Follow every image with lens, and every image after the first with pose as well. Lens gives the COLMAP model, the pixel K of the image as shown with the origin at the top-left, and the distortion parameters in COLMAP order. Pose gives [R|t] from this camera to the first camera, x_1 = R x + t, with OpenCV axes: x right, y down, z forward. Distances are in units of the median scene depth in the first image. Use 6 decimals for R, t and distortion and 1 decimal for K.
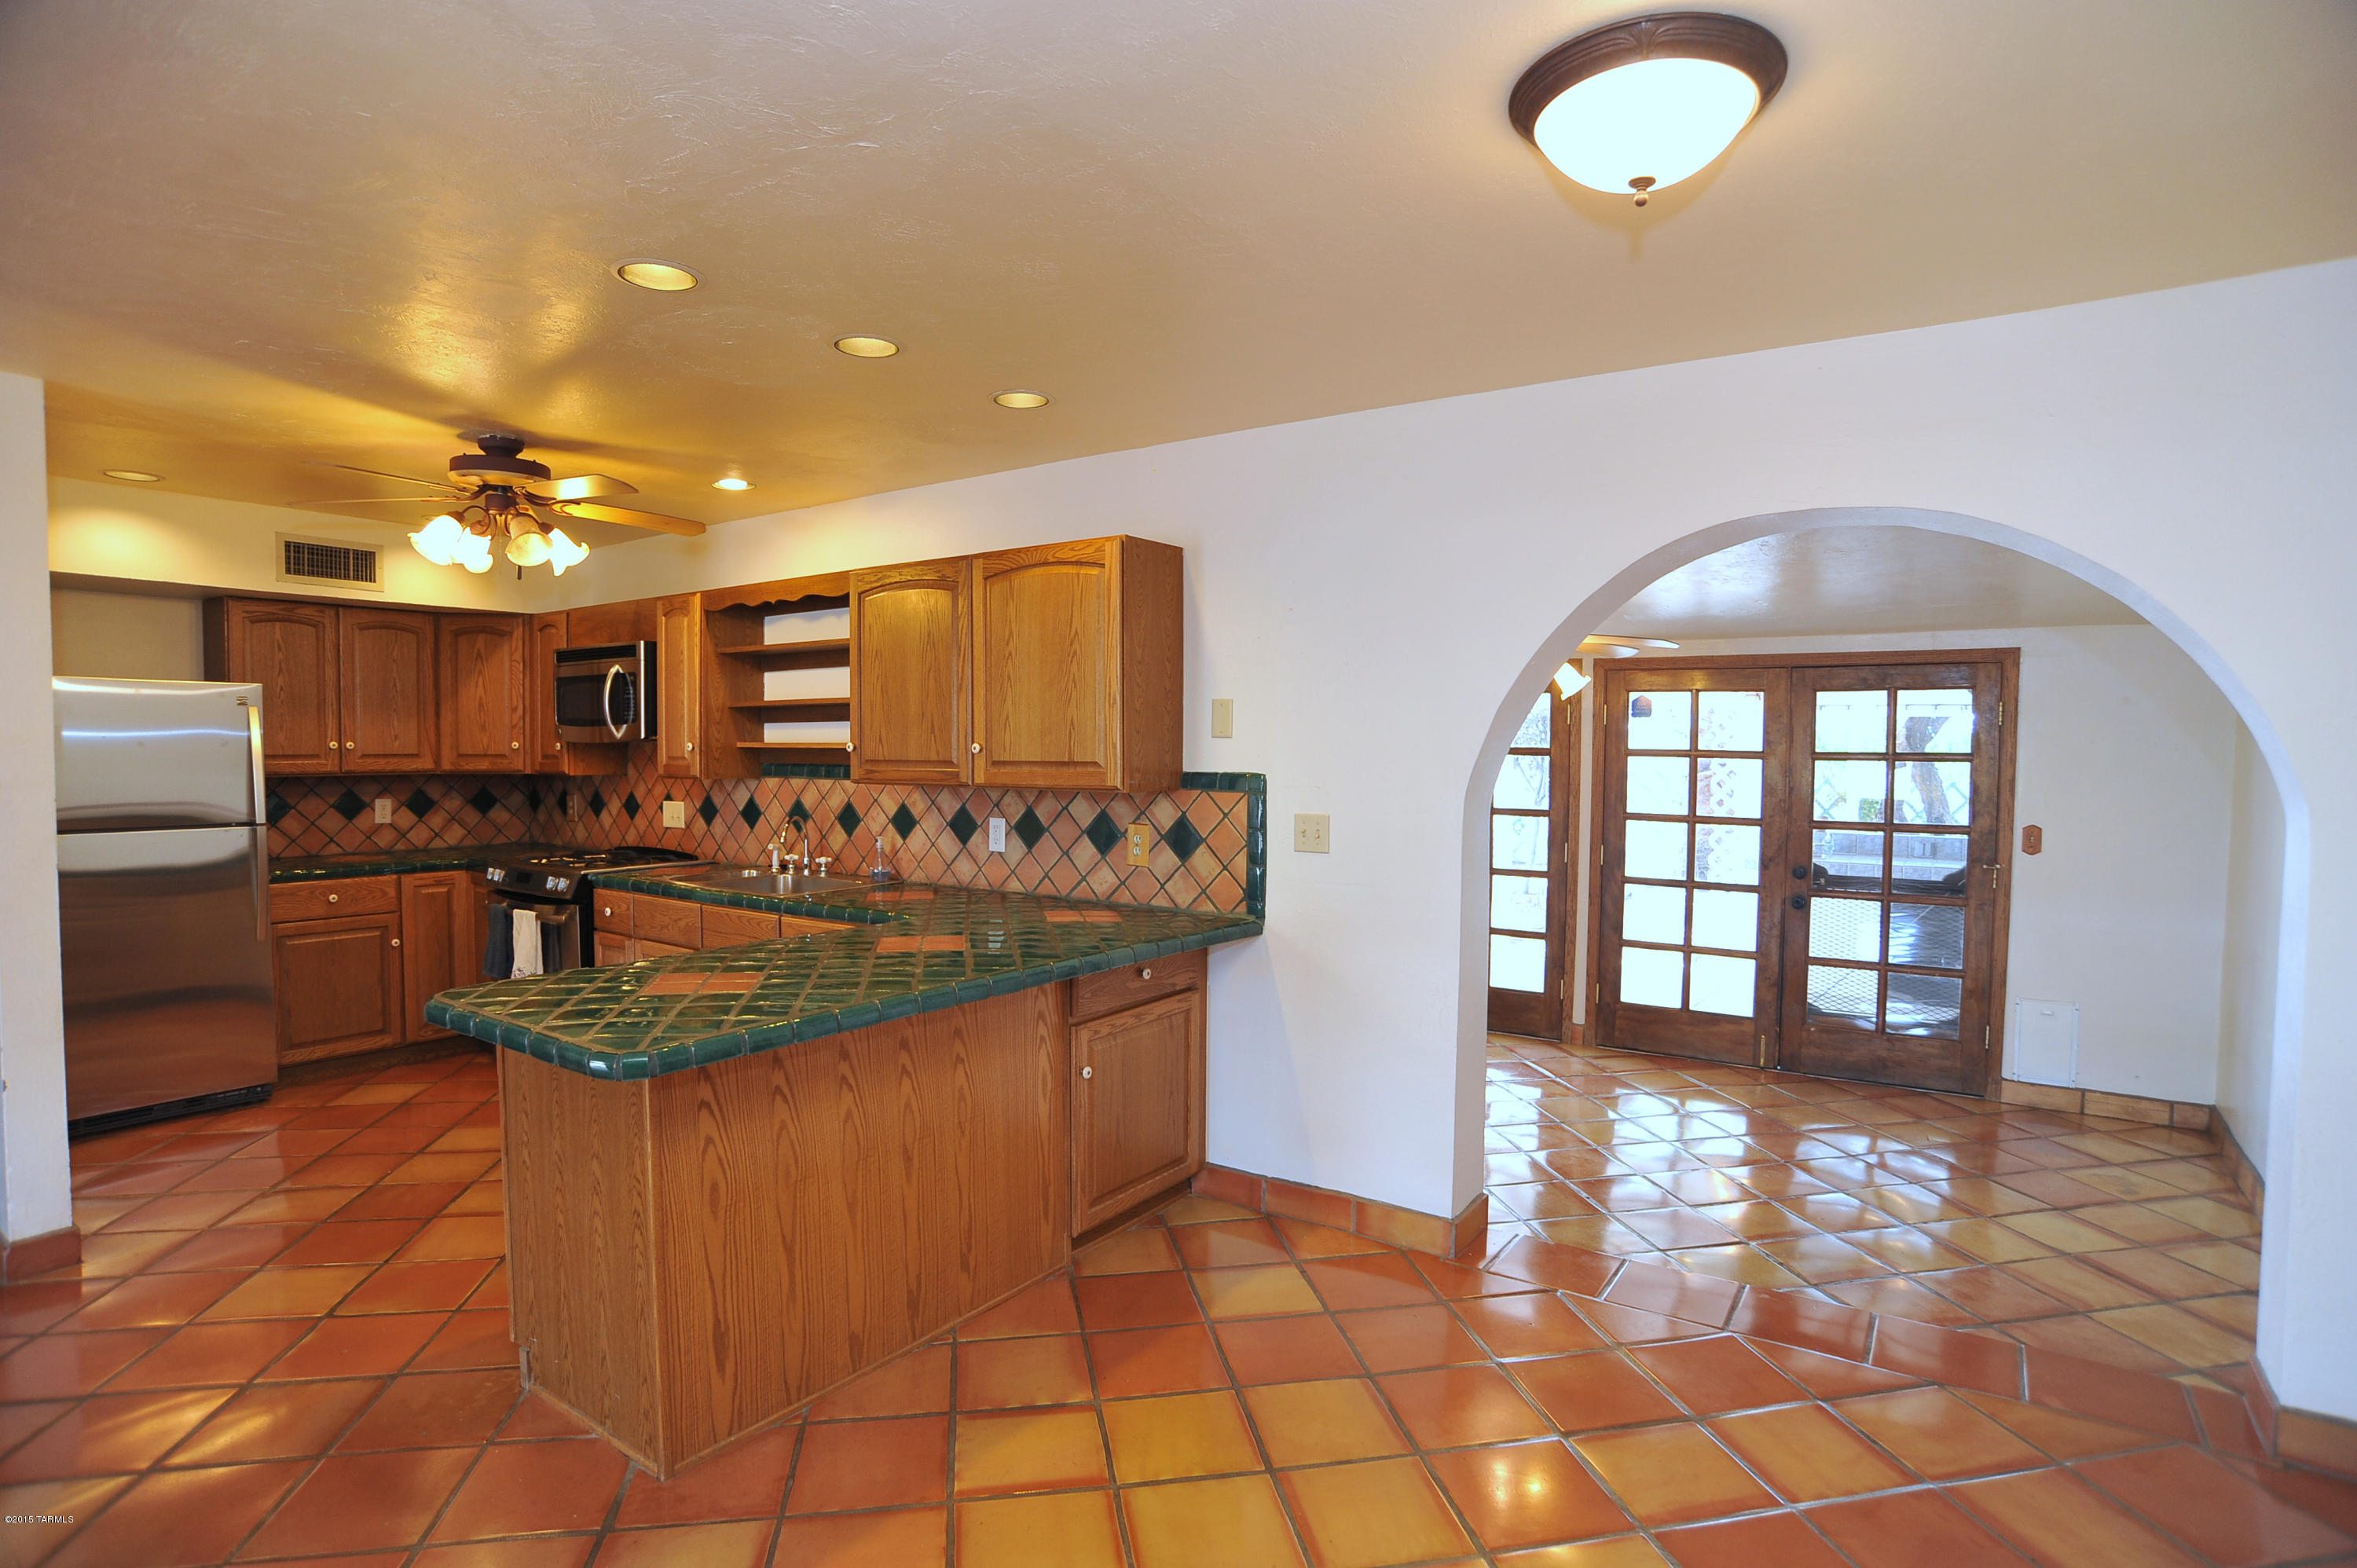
lens RADIAL K [[1194.3, 0, 1175.0], [0, 1194.3, 794.8], [0, 0, 1]] dist [-0.103182, 0.054435]
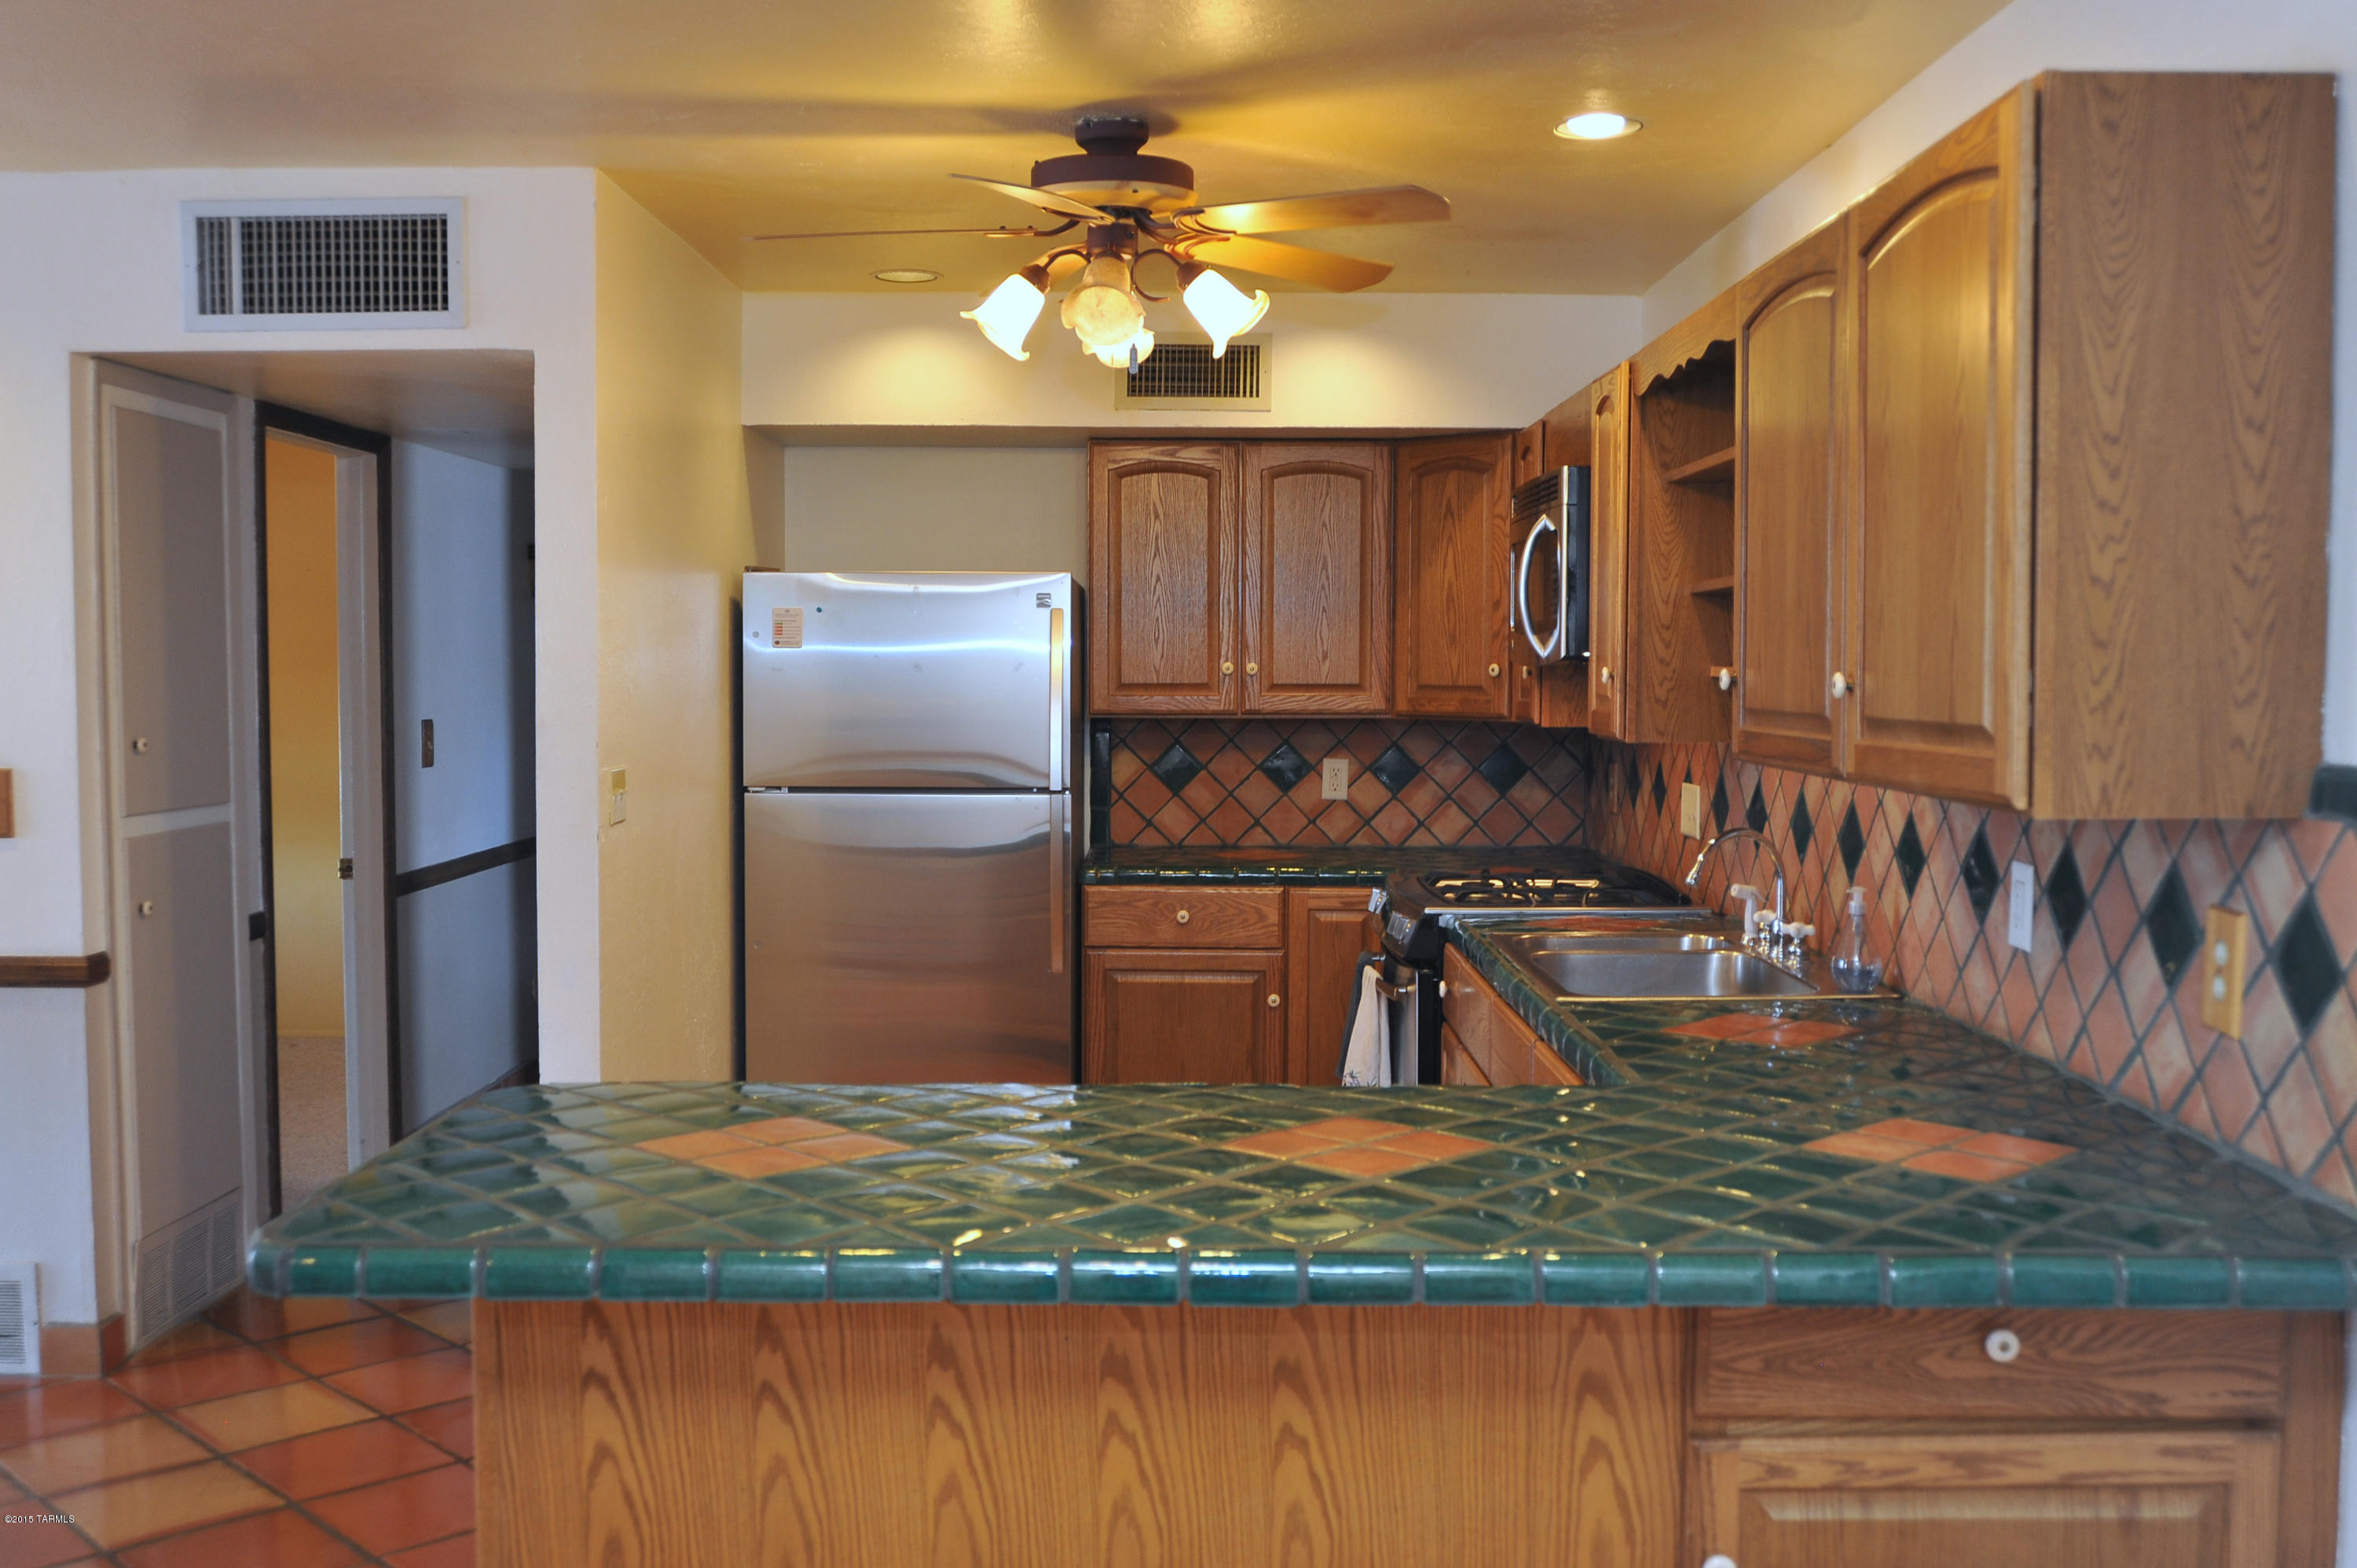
lens RADIAL K [[2246.4, 0, 1178.5], [0, 2246.4, 784.0], [0, 0, 1]] dist [-0.048945, 0.002776]
pose [[0.571012, 0.043014, -0.819814, 0.254262], [-0.034646, 0.998999, 0.028284, -0.015421], [0.820210, 0.012252, 0.571931, 0.308089]]
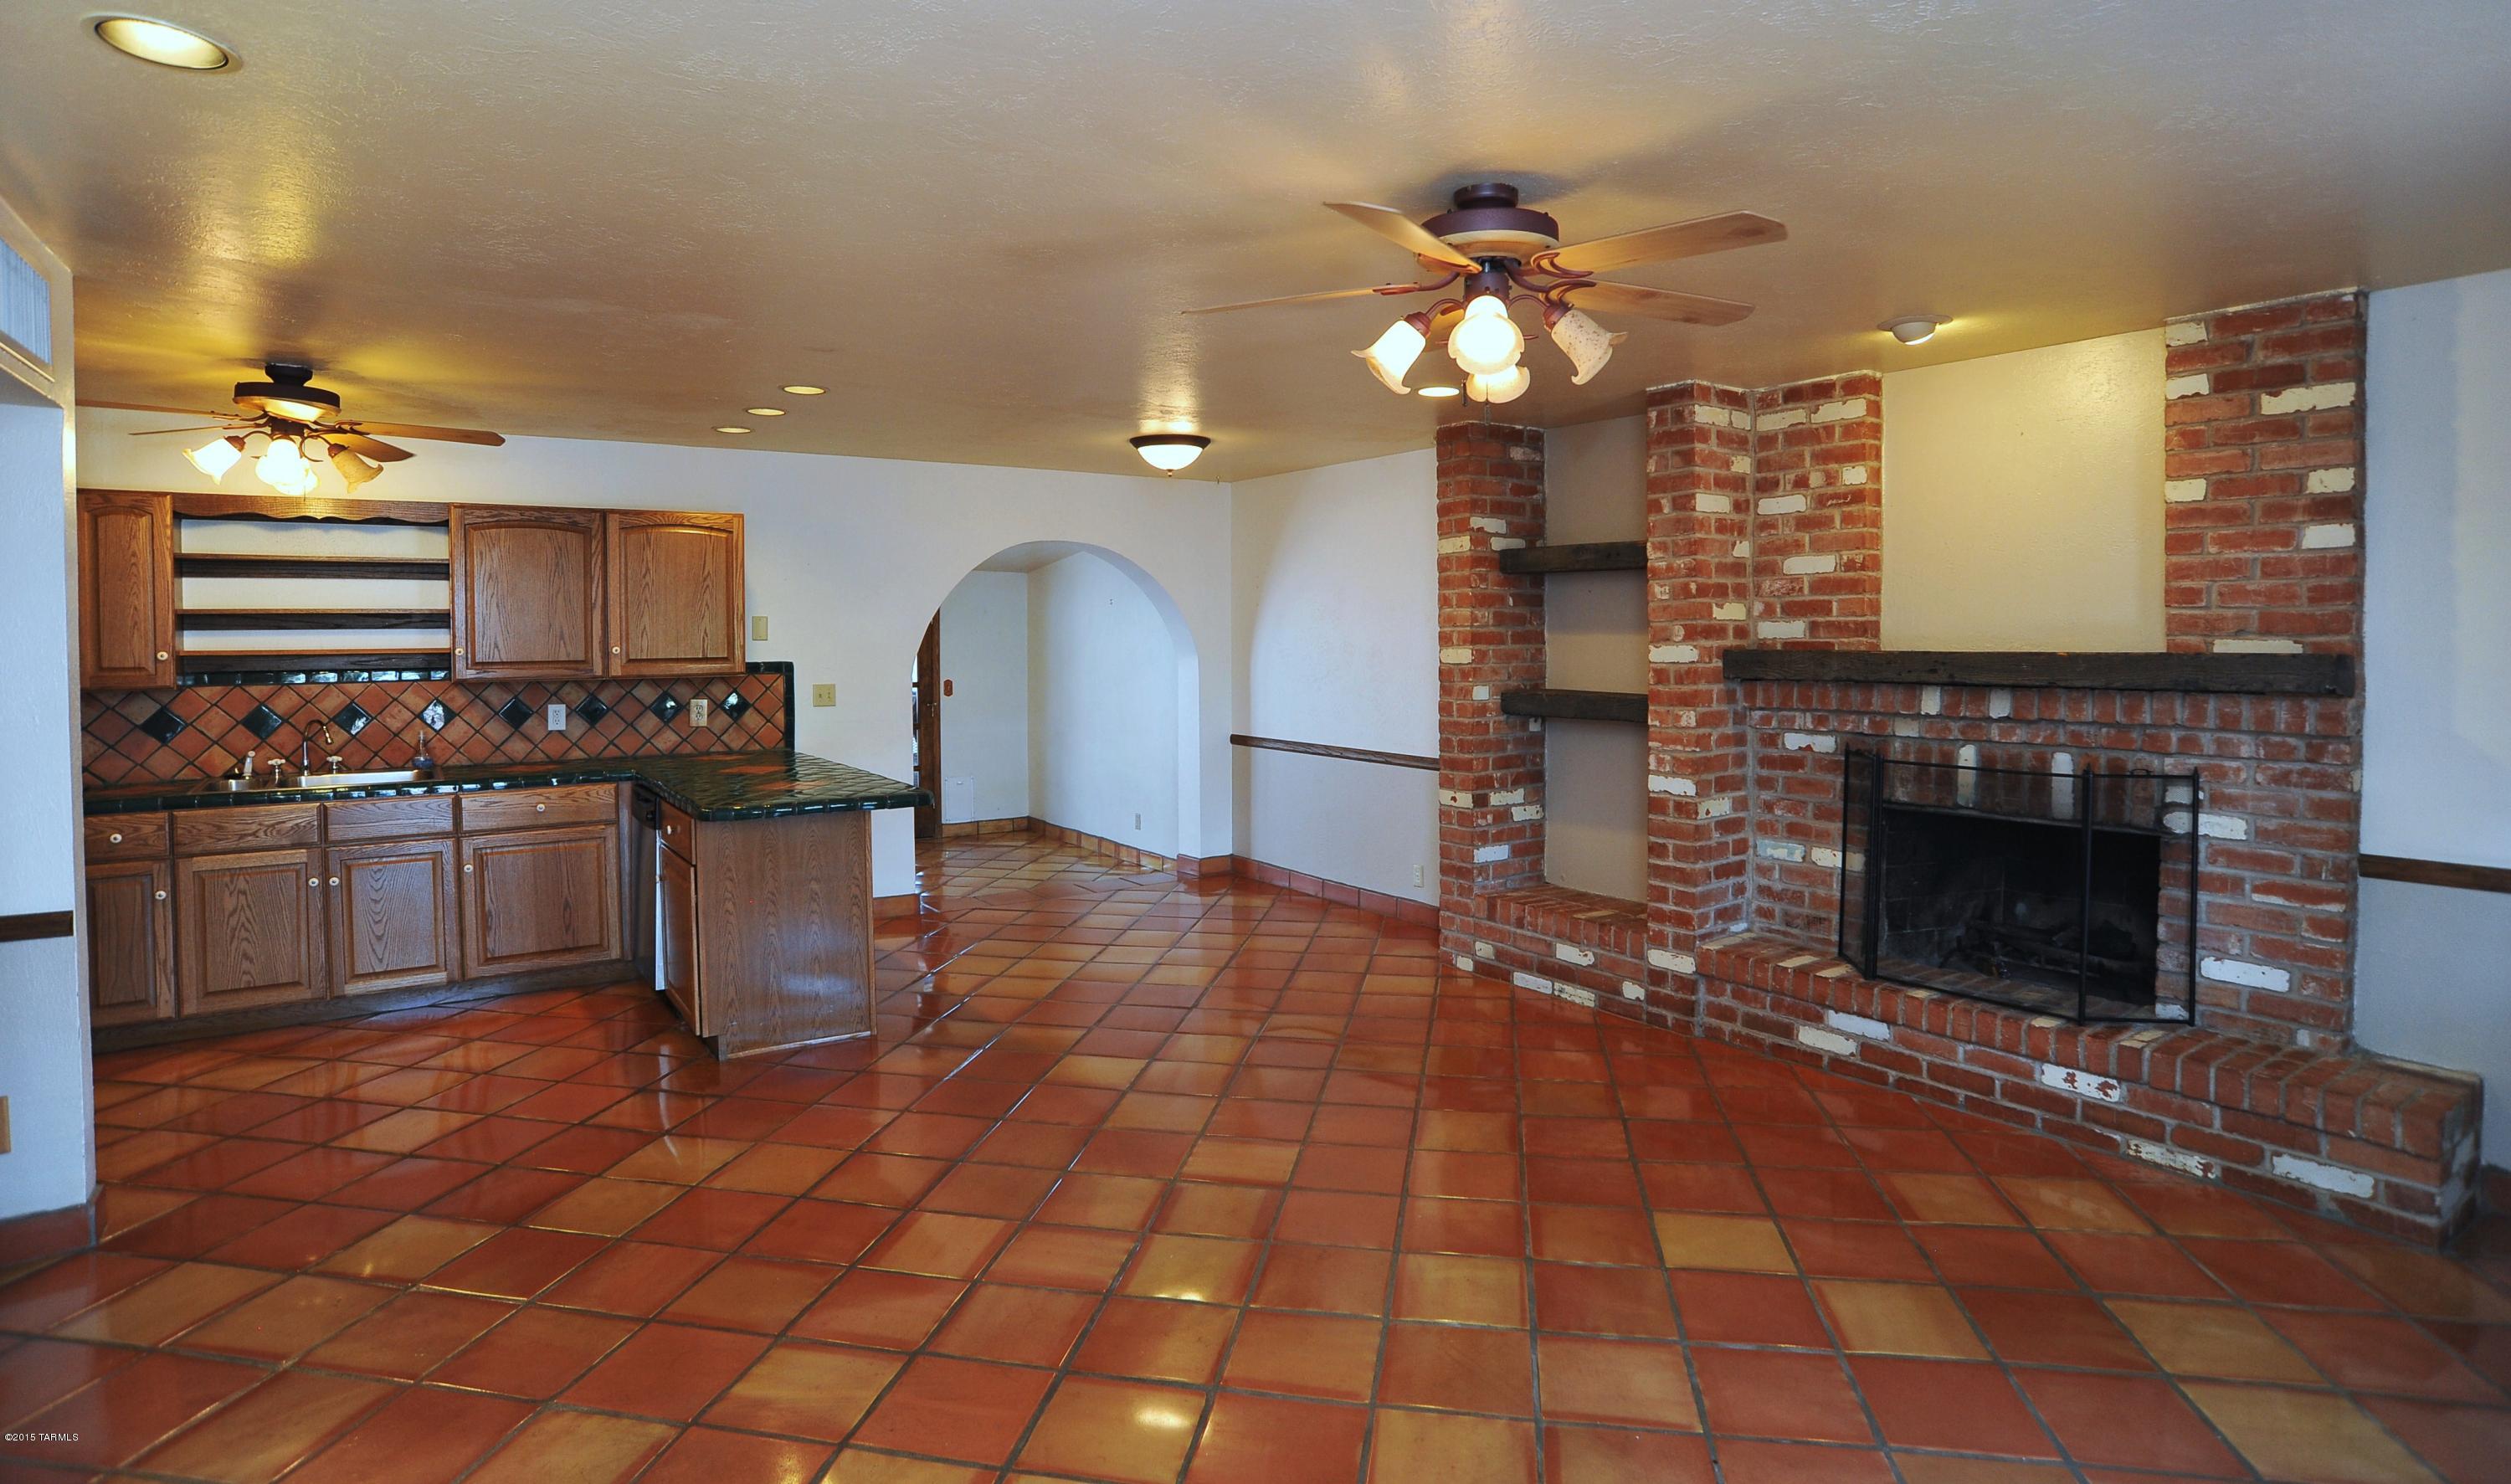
lens RADIAL K [[1264.6, 0, 1258.7], [0, 1264.6, 662.1], [0, 0, 1]] dist [-0.083023, 0.025351]
pose [[0.339698, -0.030025, 0.940055, -1.002316], [0.044982, 0.998865, 0.015648, -0.011465], [-0.939458, 0.036970, 0.340663, -0.154657]]
